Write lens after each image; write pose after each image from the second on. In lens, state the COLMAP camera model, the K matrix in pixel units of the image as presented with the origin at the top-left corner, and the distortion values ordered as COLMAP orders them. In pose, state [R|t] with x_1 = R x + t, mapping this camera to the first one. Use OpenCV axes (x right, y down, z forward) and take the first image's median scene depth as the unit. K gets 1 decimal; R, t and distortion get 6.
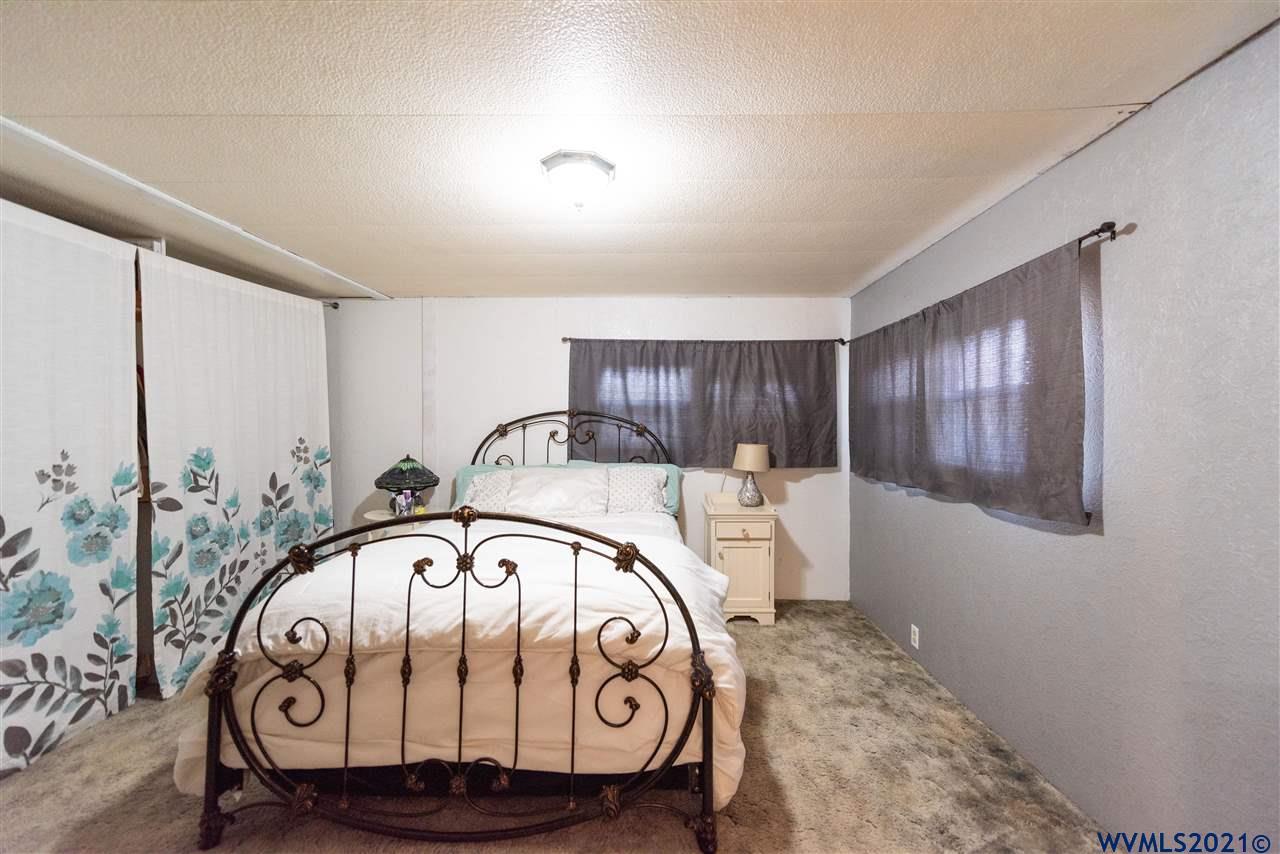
lens RADIAL K [[498.2, 0, 641.8], [0, 498.2, 428.5], [0, 0, 1]] dist [0.002726, -0.000385]
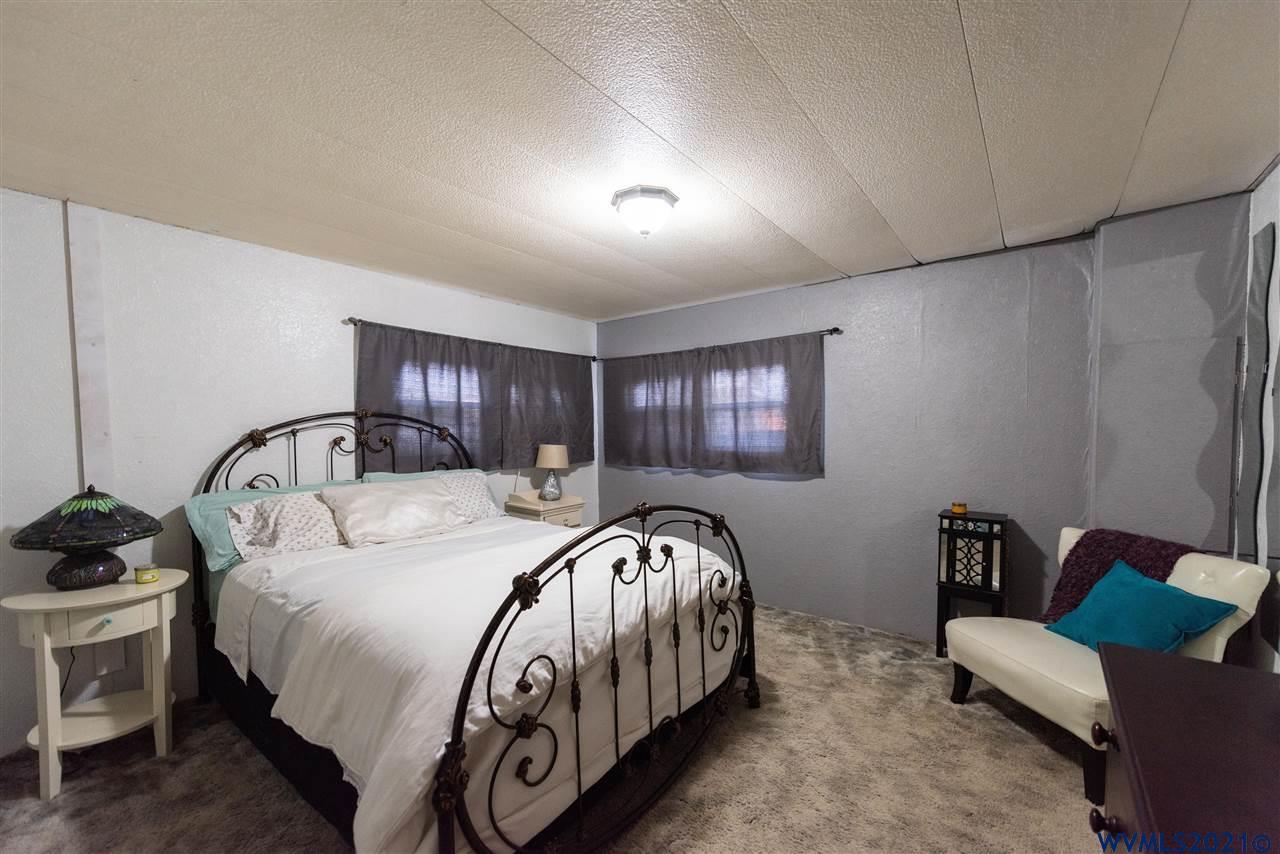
lens RADIAL K [[519.1, 0, 640.3], [0, 519.1, 448.2], [0, 0, 1]] dist [0.000451, -0.000060]
pose [[0.594723, -0.041790, 0.802844, -0.568944], [0.015080, 0.999052, 0.040832, -0.004309], [-0.803789, -0.012177, 0.594790, 0.151634]]
